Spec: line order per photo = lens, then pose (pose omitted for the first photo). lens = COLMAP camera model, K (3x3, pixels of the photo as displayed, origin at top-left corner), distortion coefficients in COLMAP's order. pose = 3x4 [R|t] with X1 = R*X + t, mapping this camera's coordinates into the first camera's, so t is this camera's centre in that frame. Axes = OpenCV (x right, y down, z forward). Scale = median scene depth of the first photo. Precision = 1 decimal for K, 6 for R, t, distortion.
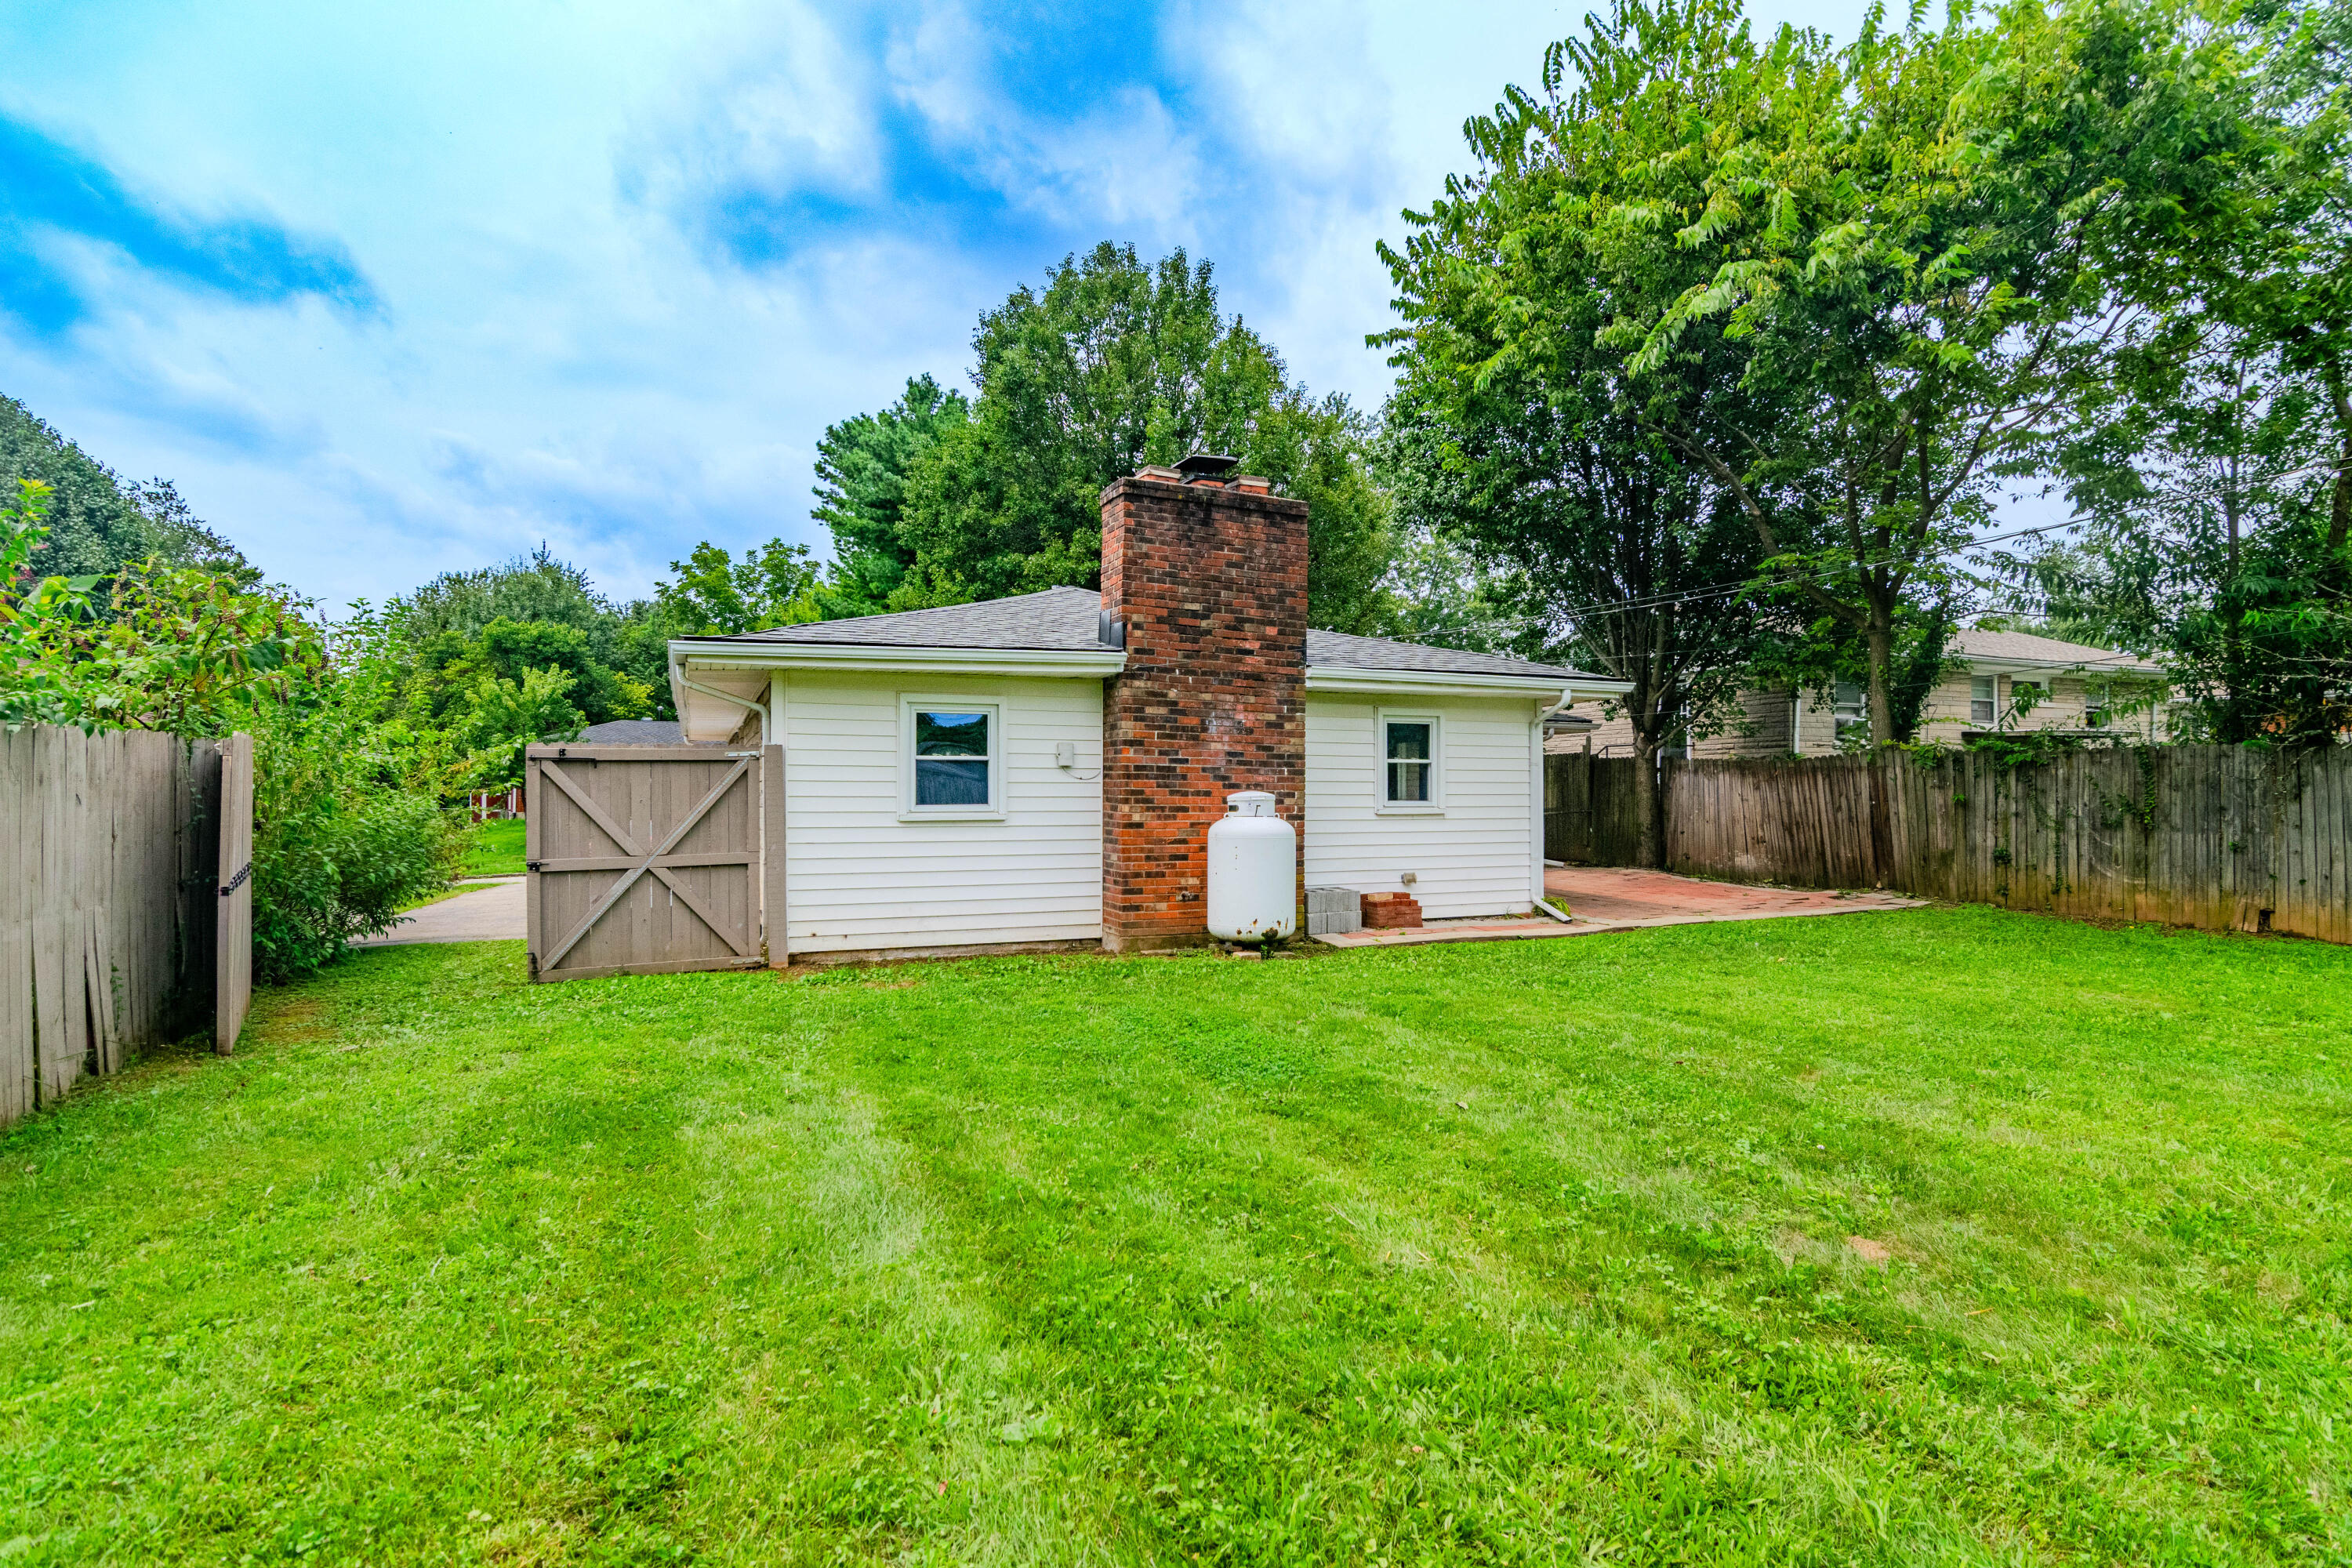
lens RADIAL K [[1166.2, 0, 1164.7], [0, 1166.2, 784.5], [0, 0, 1]] dist [-0.004472, -0.000634]
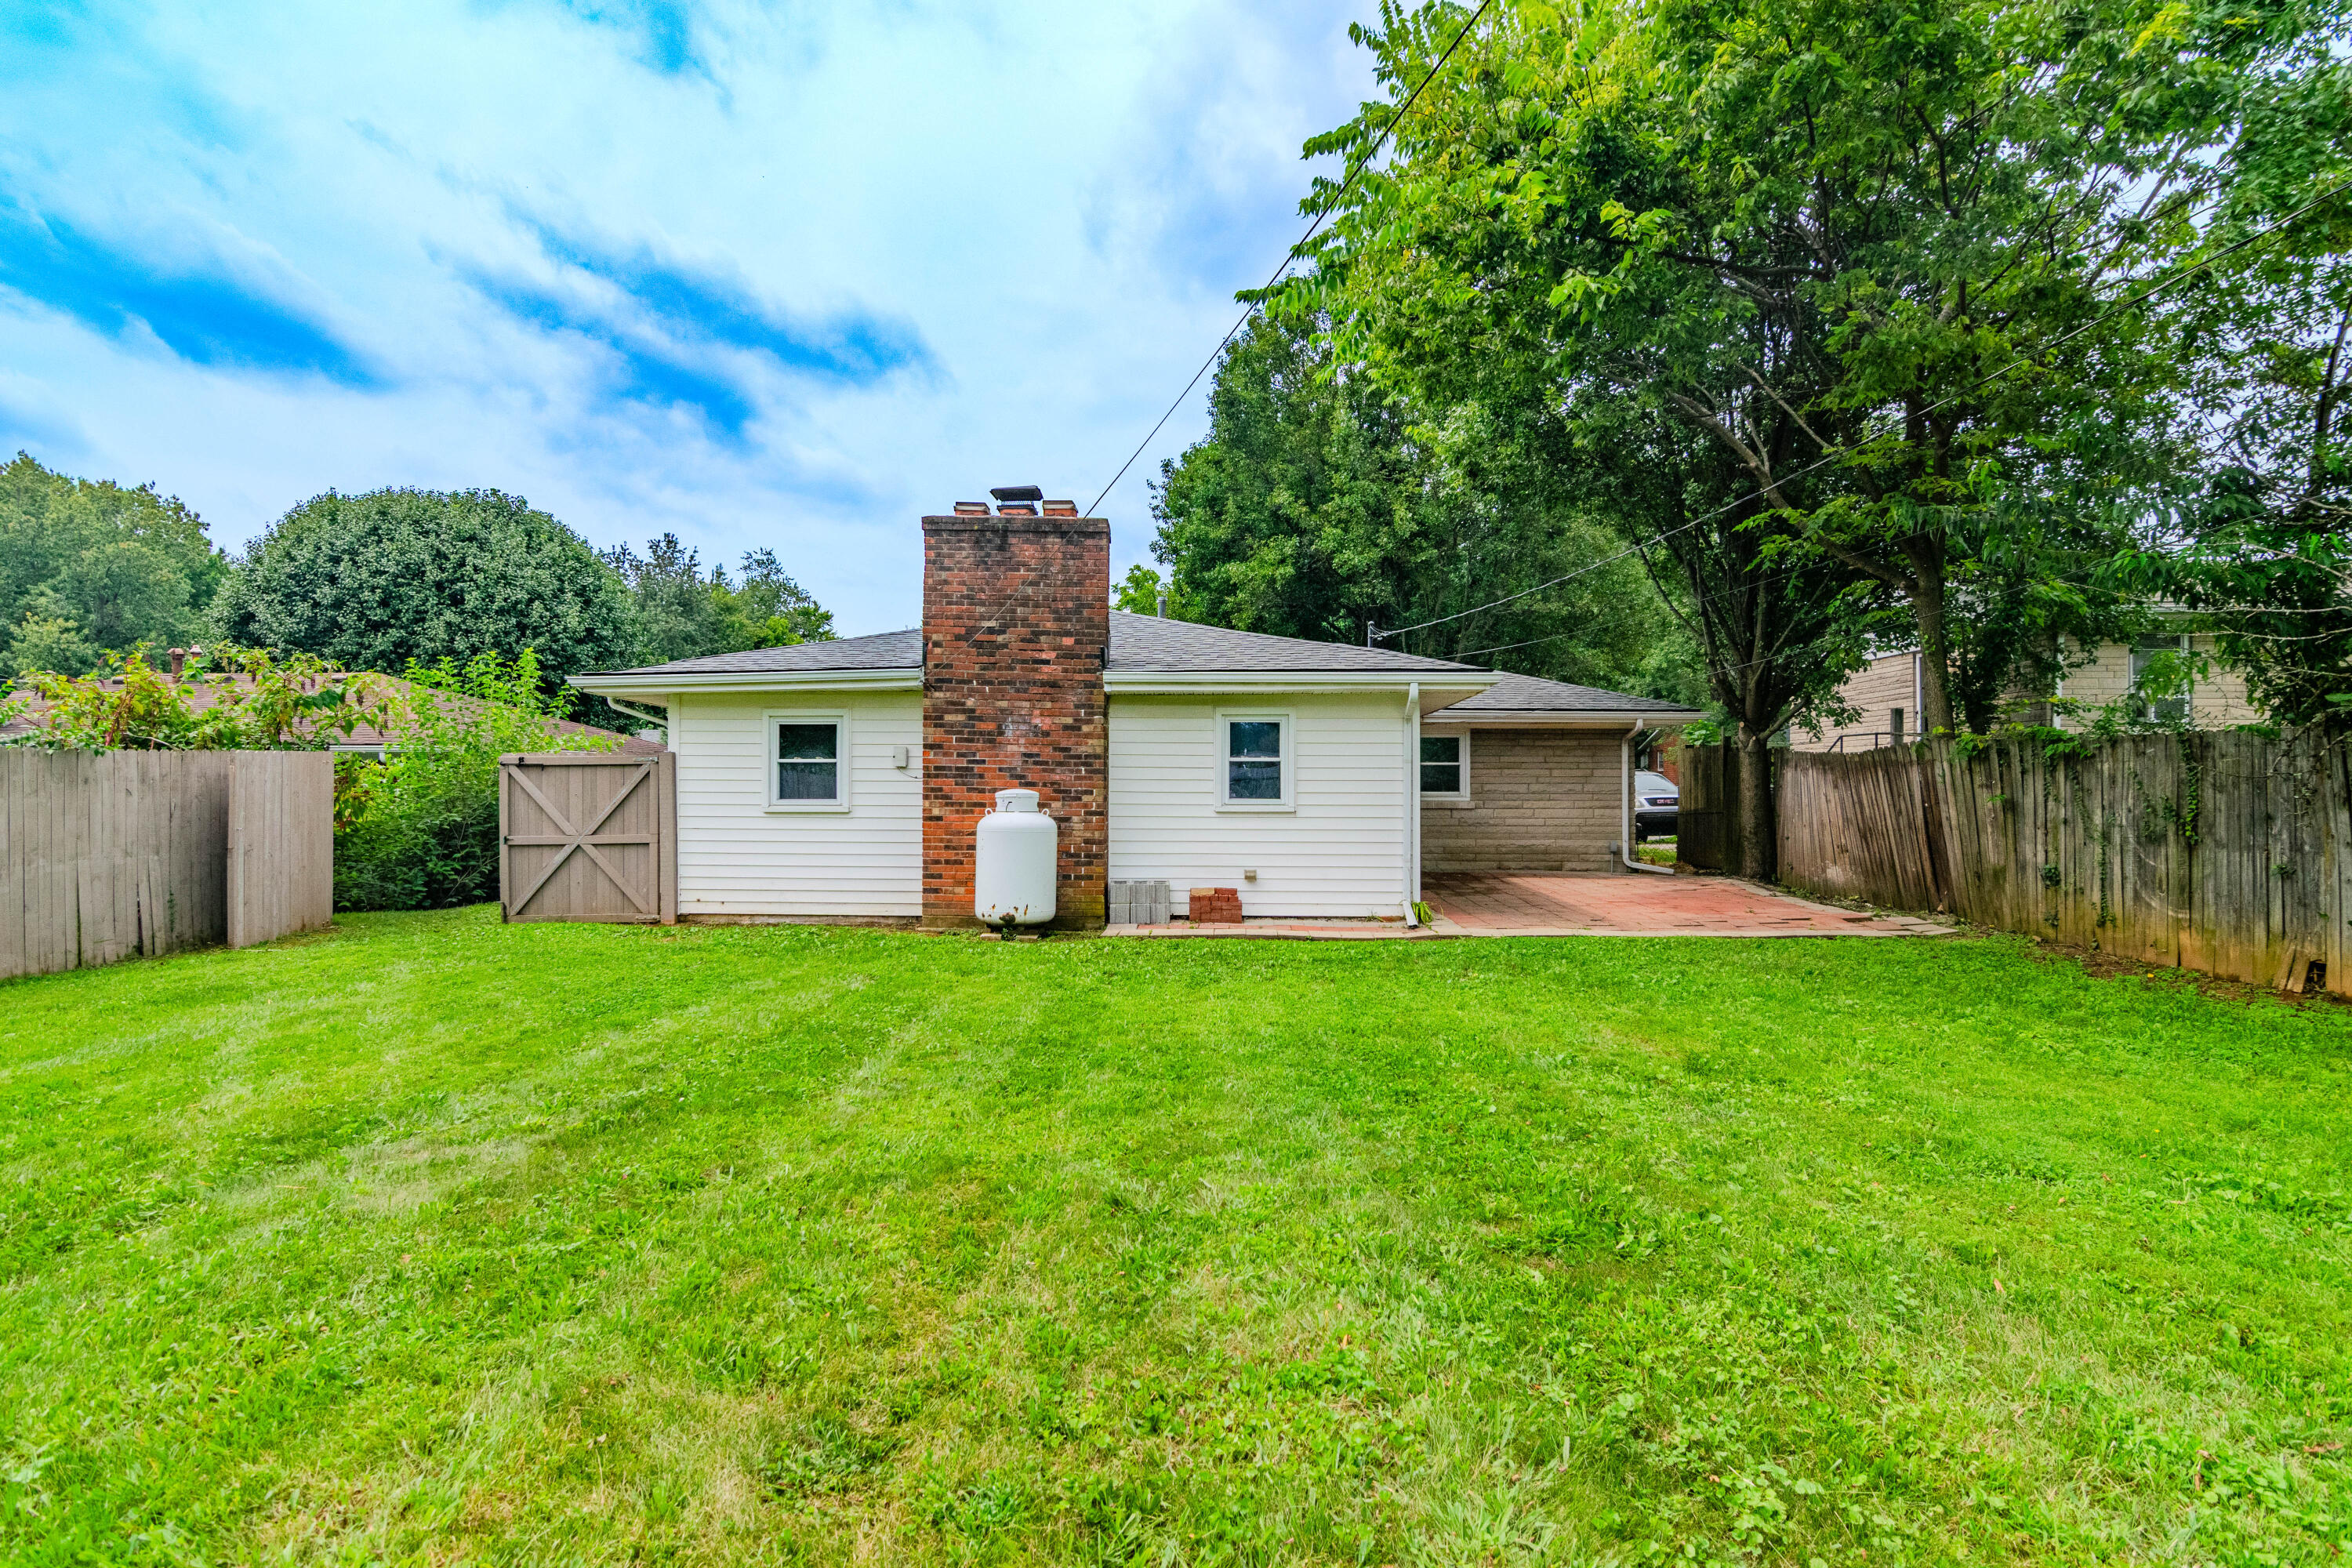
lens RADIAL K [[1166.2, 0, 1108.7], [0, 1166.2, 775.5], [0, 0, 1]] dist [-0.004472, -0.000634]
pose [[0.900470, -0.001159, -0.434916, 0.604864], [0.000655, 0.999999, -0.001310, -0.005374], [0.434917, 0.000895, 0.900470, 0.041486]]
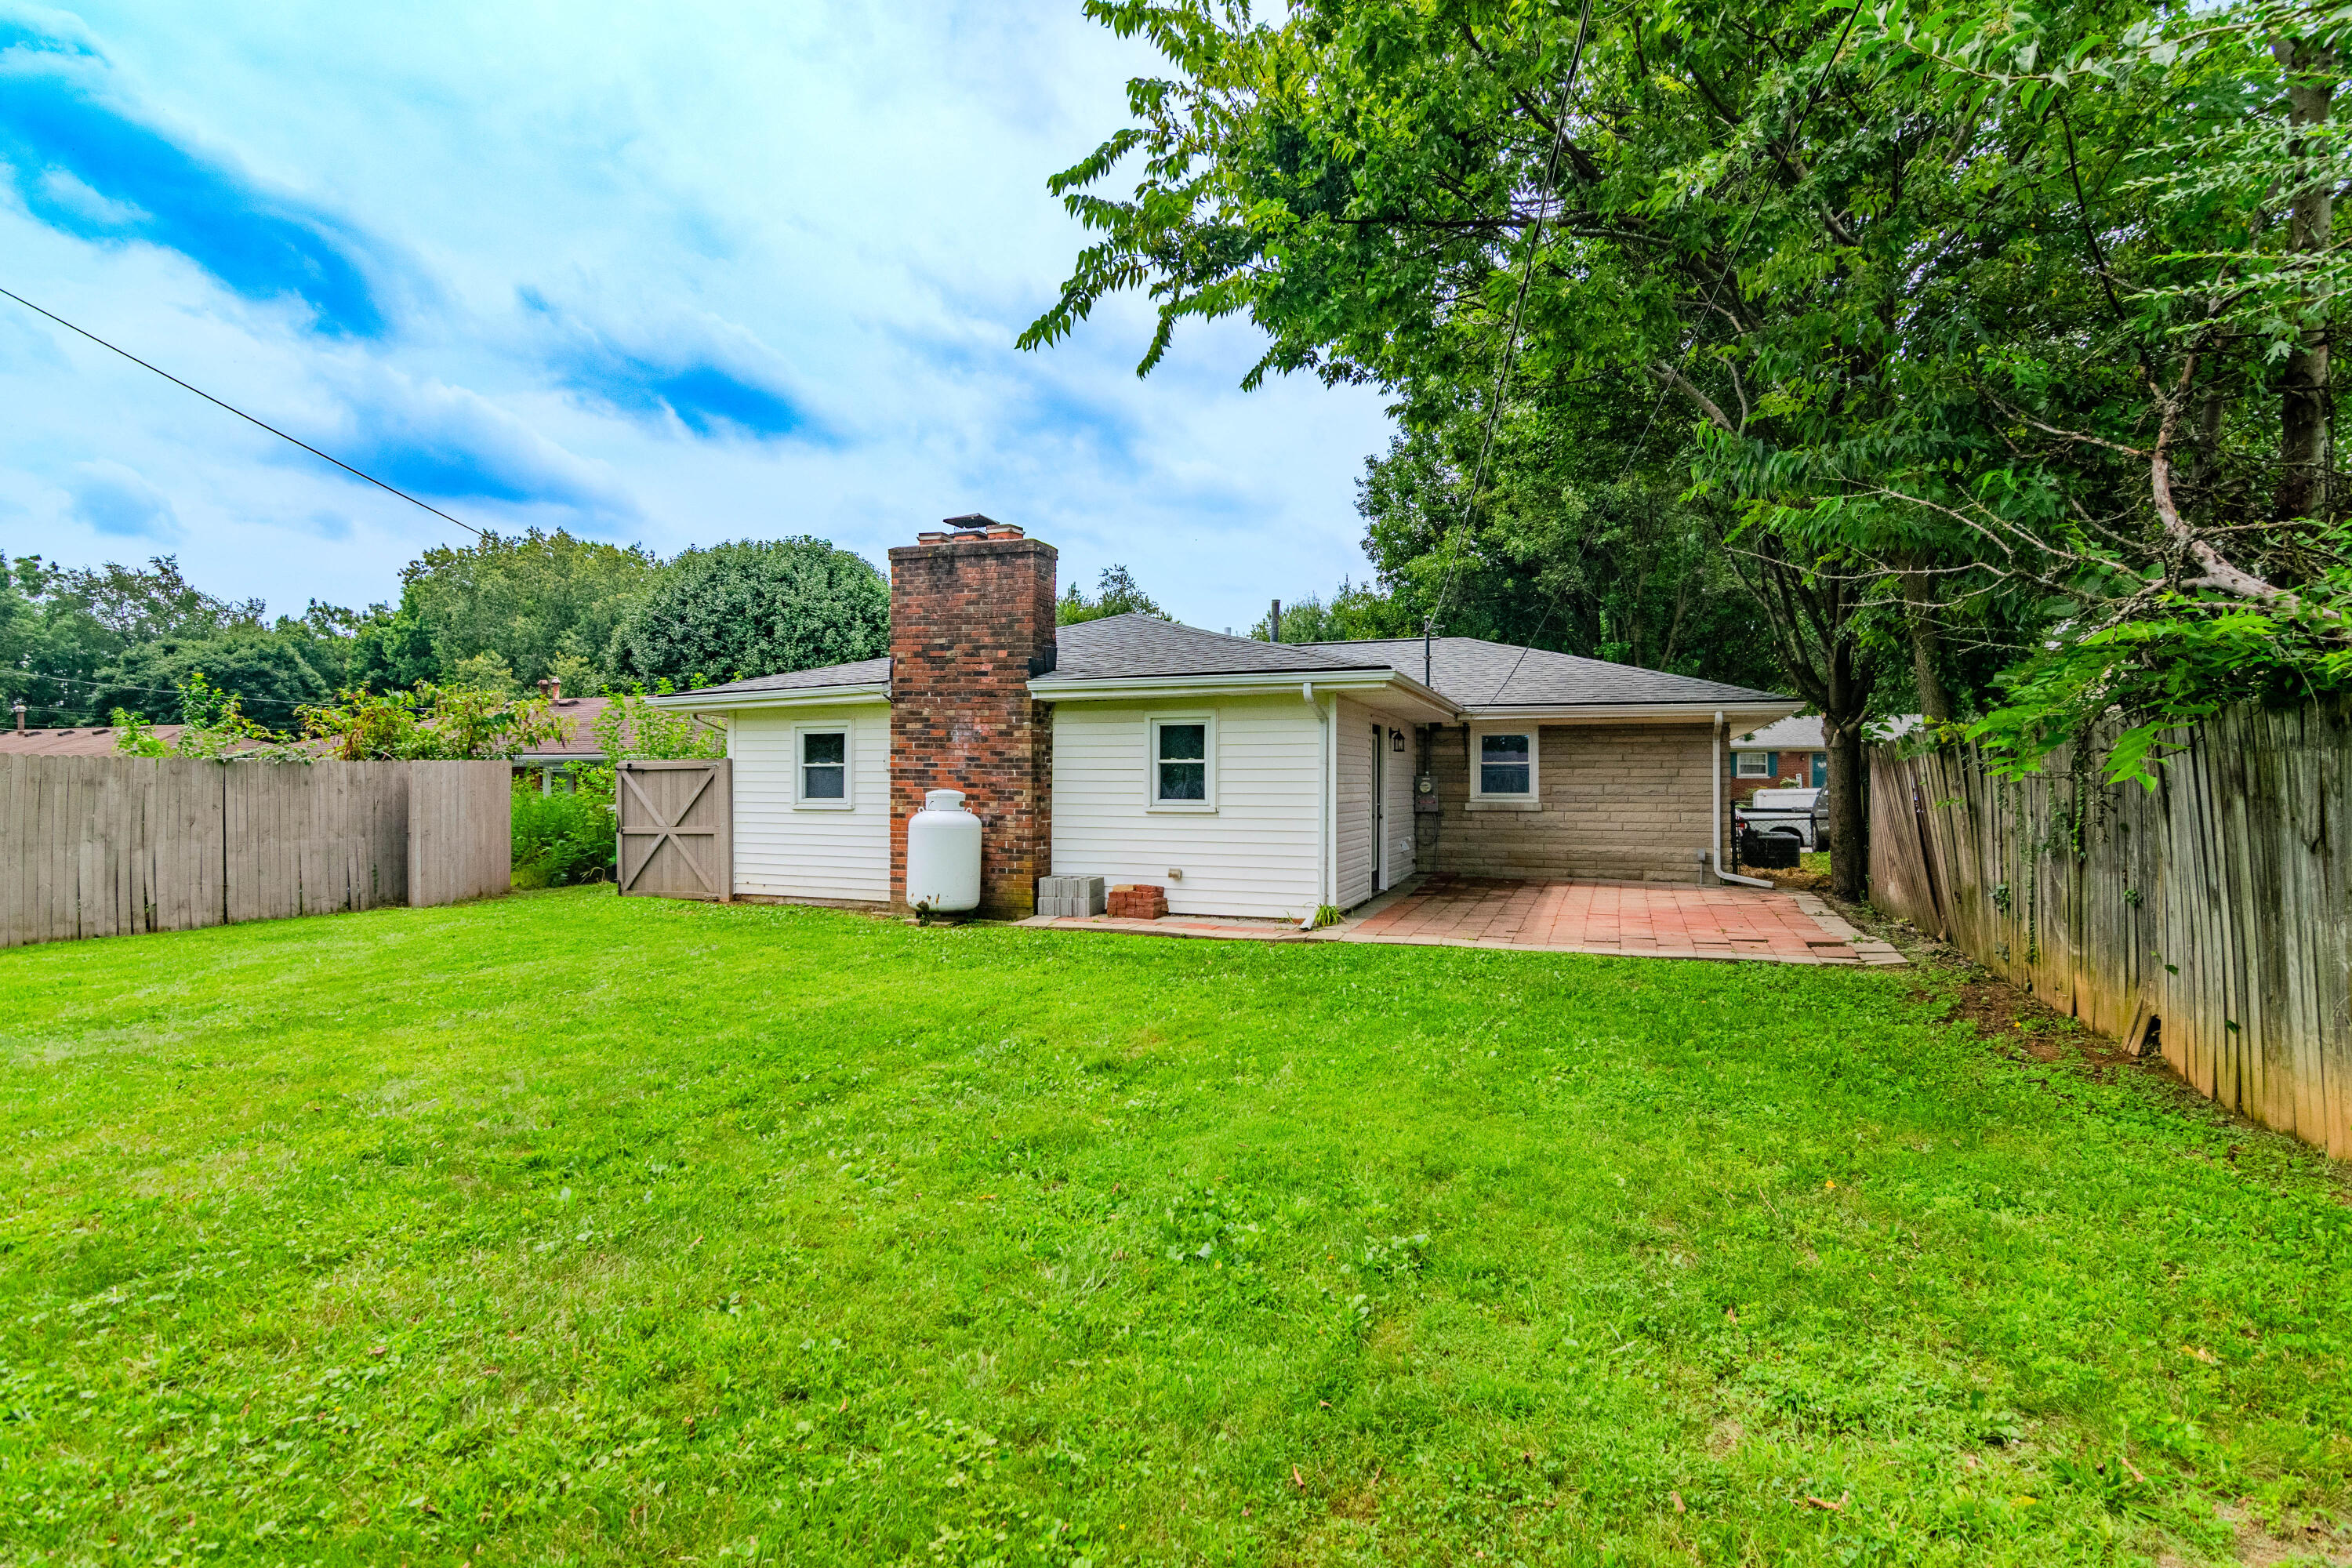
lens RADIAL K [[1166.2, 0, 1129.3], [0, 1166.2, 782.3], [0, 0, 1]] dist [-0.004472, -0.000634]
pose [[0.694884, -0.000130, -0.719122, 1.043735], [0.002374, 0.999995, 0.002114, -0.003933], [0.719118, -0.003176, 0.694881, 0.275833]]
